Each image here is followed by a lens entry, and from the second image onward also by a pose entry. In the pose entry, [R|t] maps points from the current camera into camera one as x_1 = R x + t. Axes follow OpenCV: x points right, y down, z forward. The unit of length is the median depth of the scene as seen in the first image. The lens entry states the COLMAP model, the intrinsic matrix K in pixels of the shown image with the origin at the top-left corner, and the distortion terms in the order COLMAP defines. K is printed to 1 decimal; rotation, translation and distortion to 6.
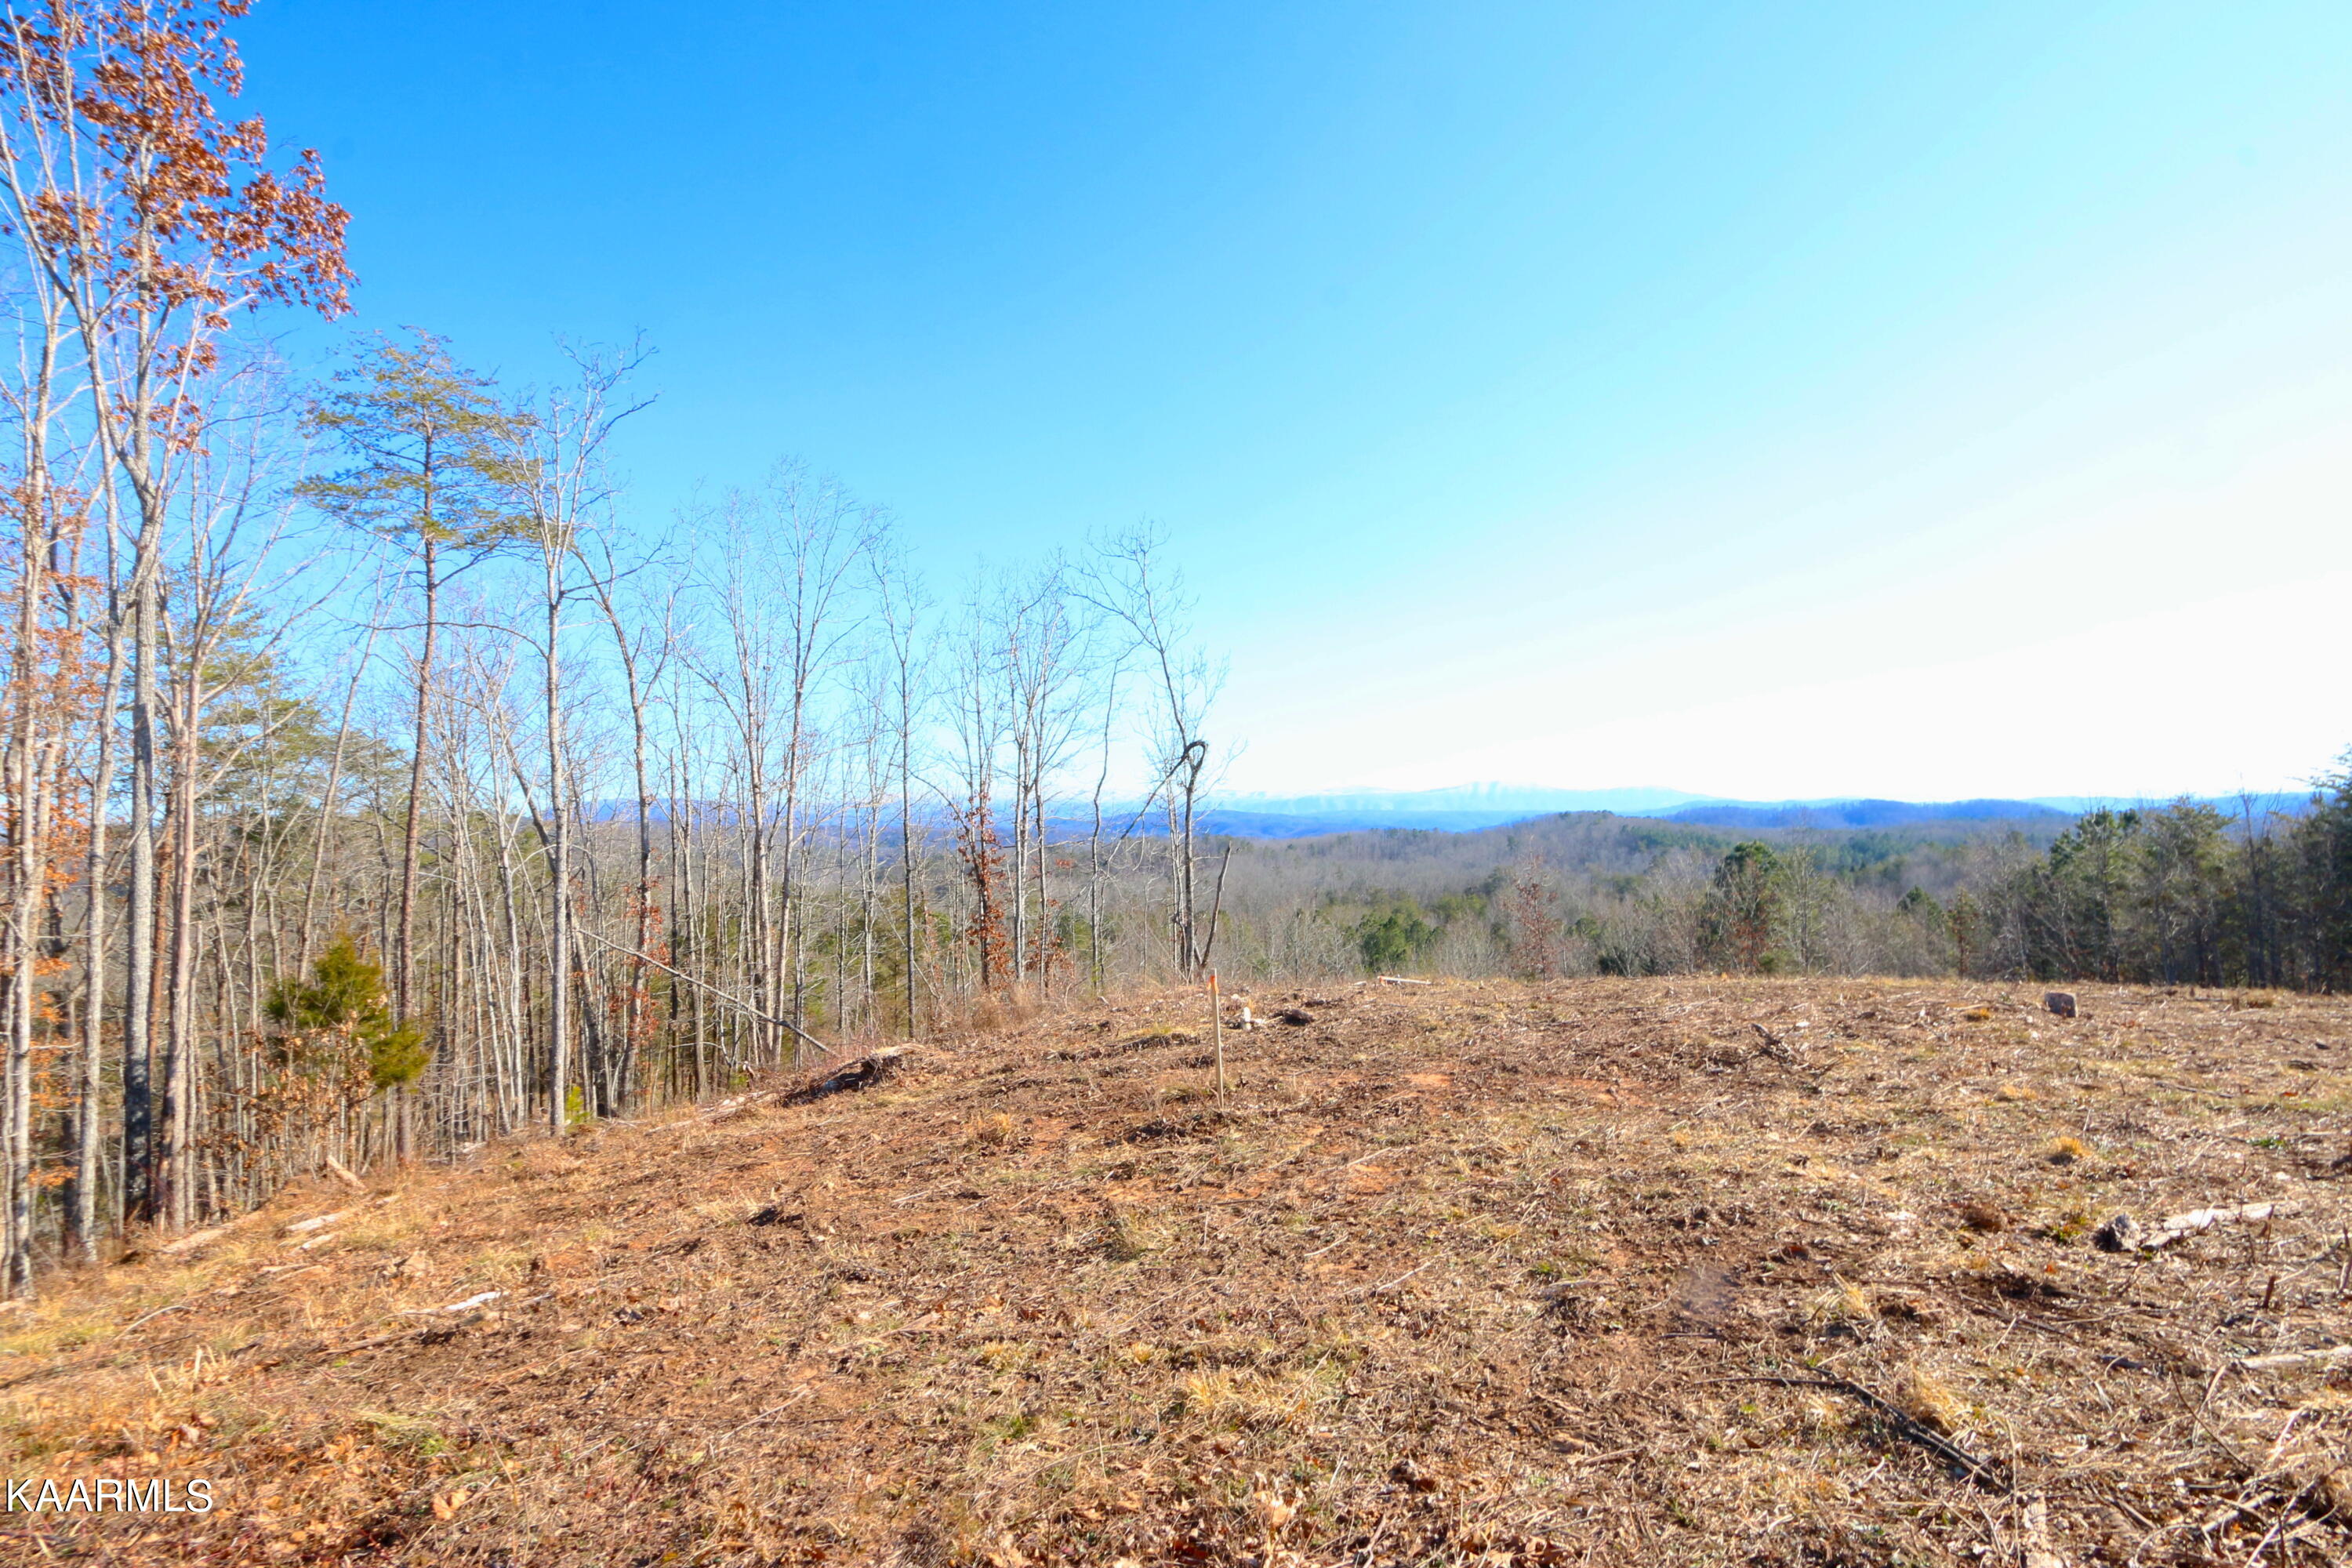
lens RADIAL K [[1224.0, 0, 1175.3], [0, 1224.0, 773.9], [0, 0, 1]] dist [-0.014359, 0.004959]
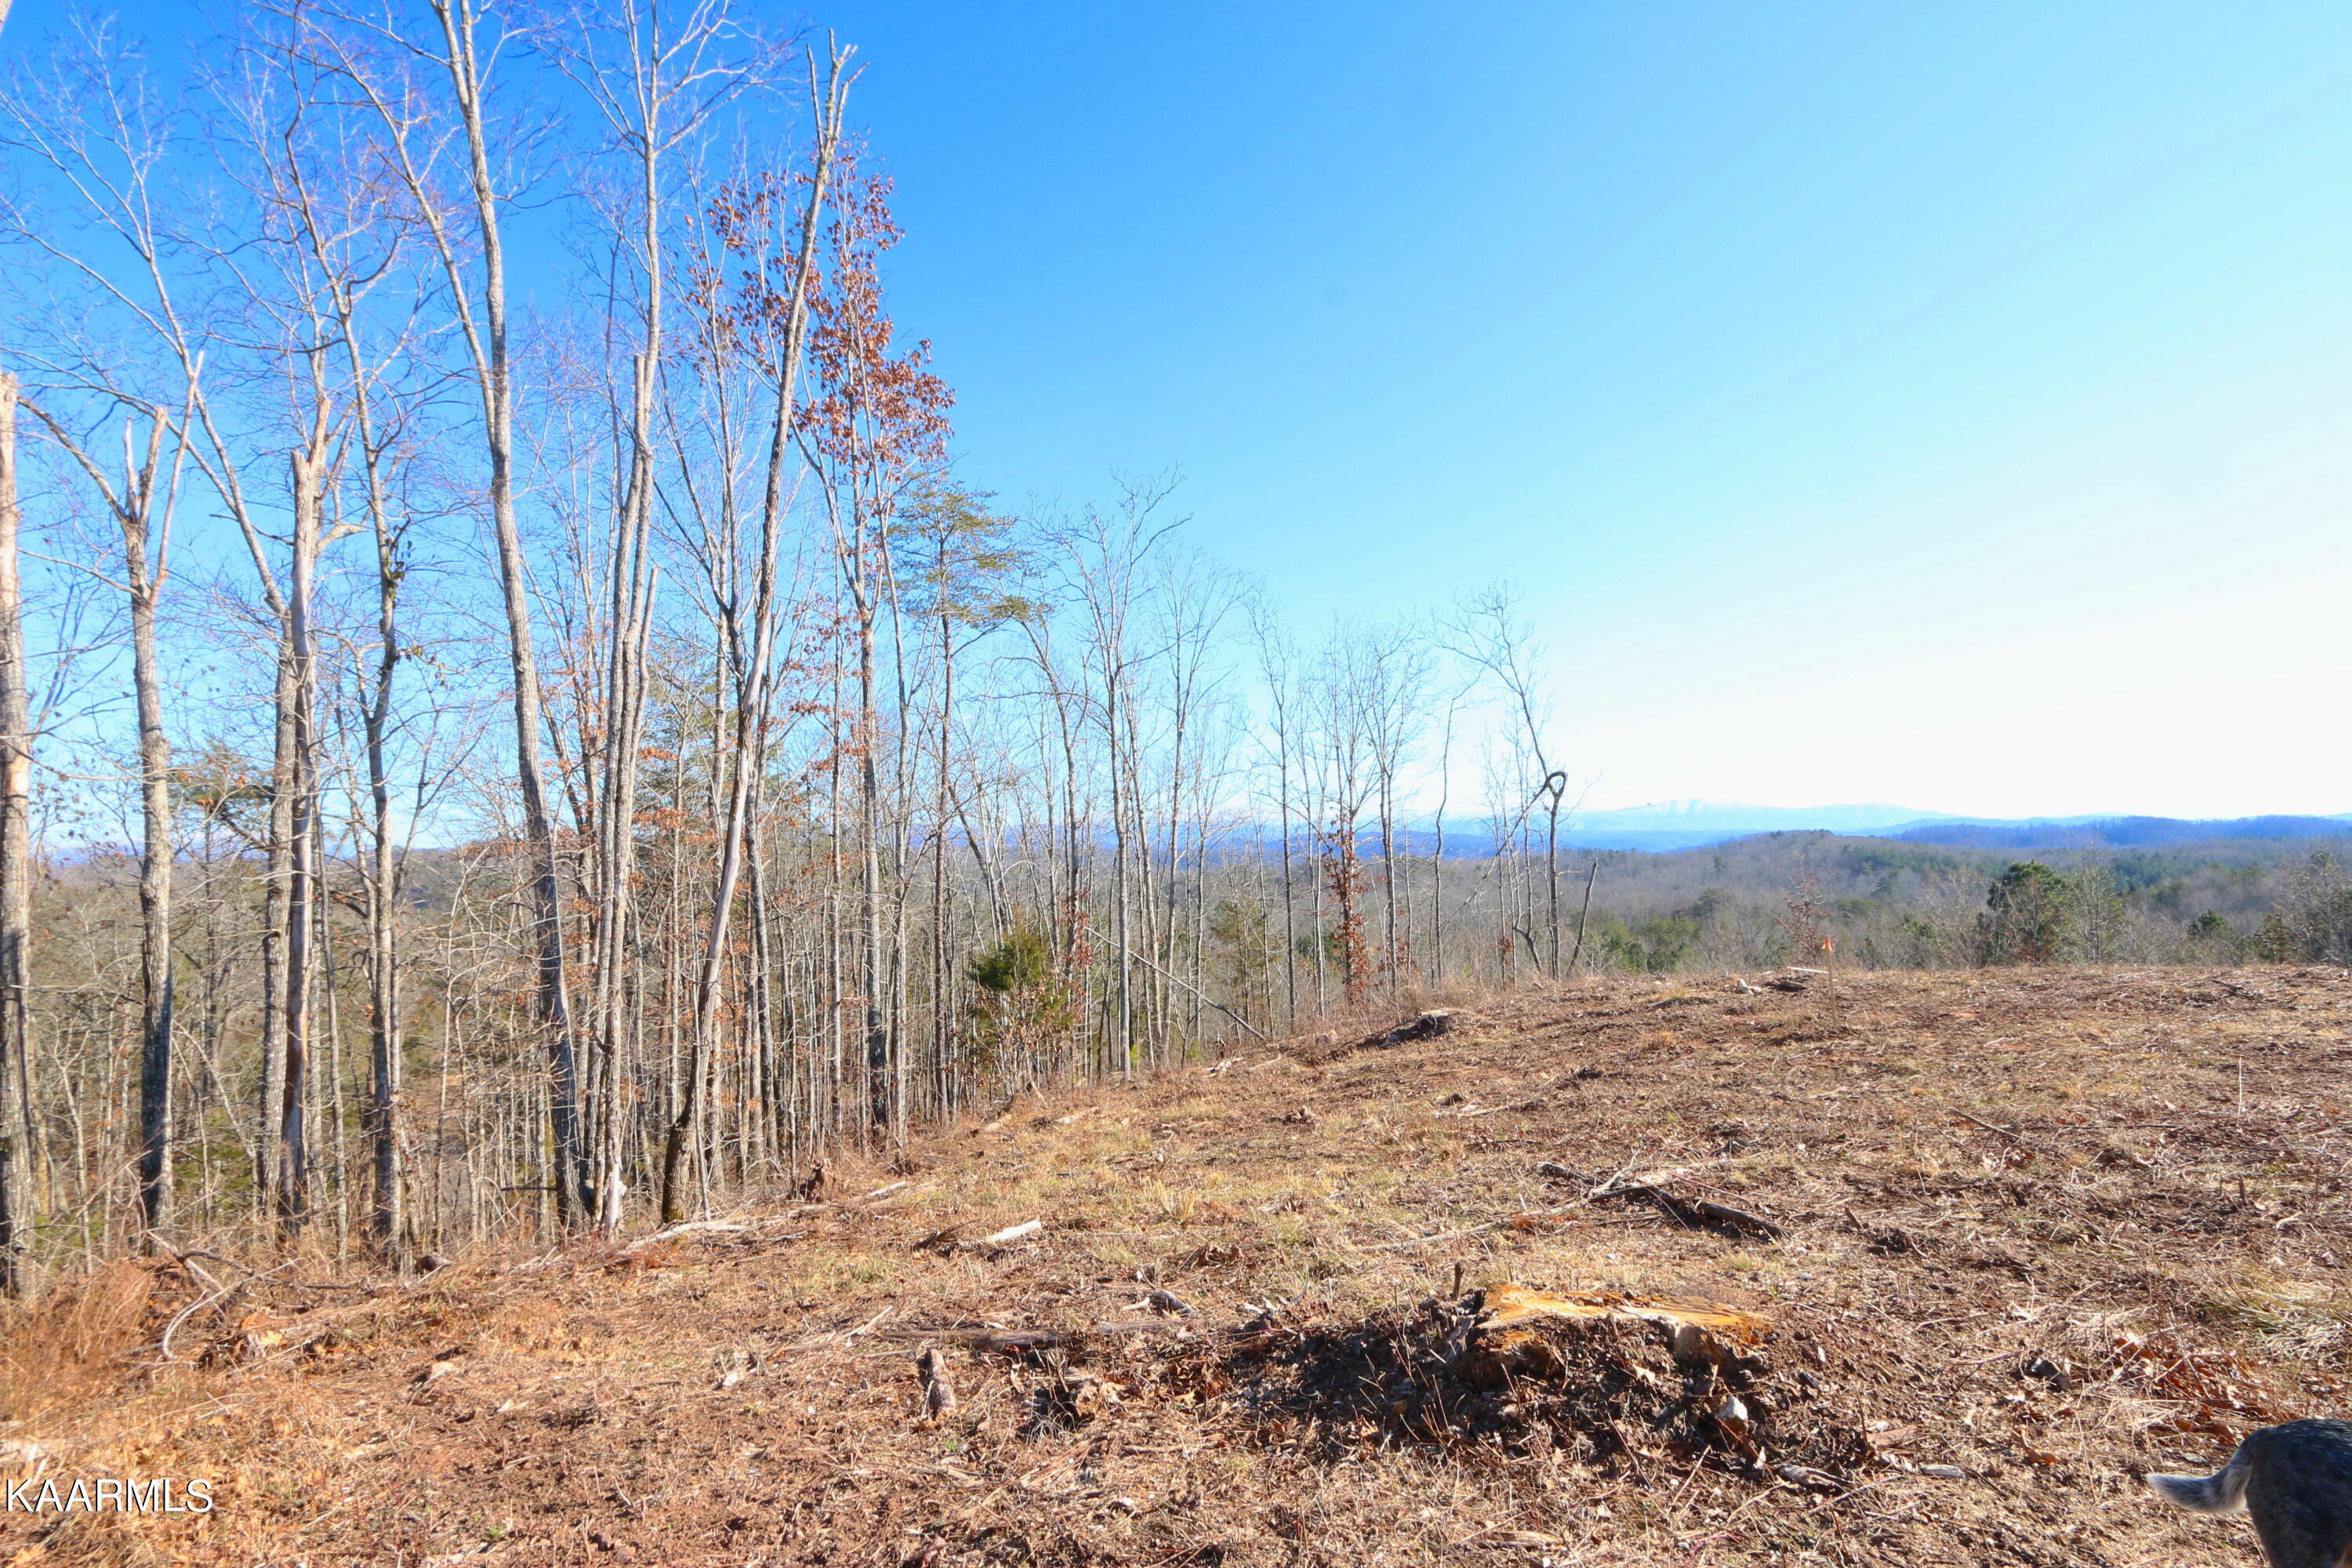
lens RADIAL K [[1224.0, 0, 1158.3], [0, 1224.0, 789.4], [0, 0, 1]] dist [-0.014359, 0.004959]
pose [[0.987835, -0.007983, -0.155302, -0.149589], [0.007296, 0.999961, -0.004991, -0.006073], [0.155336, 0.003798, 0.987854, -0.168304]]
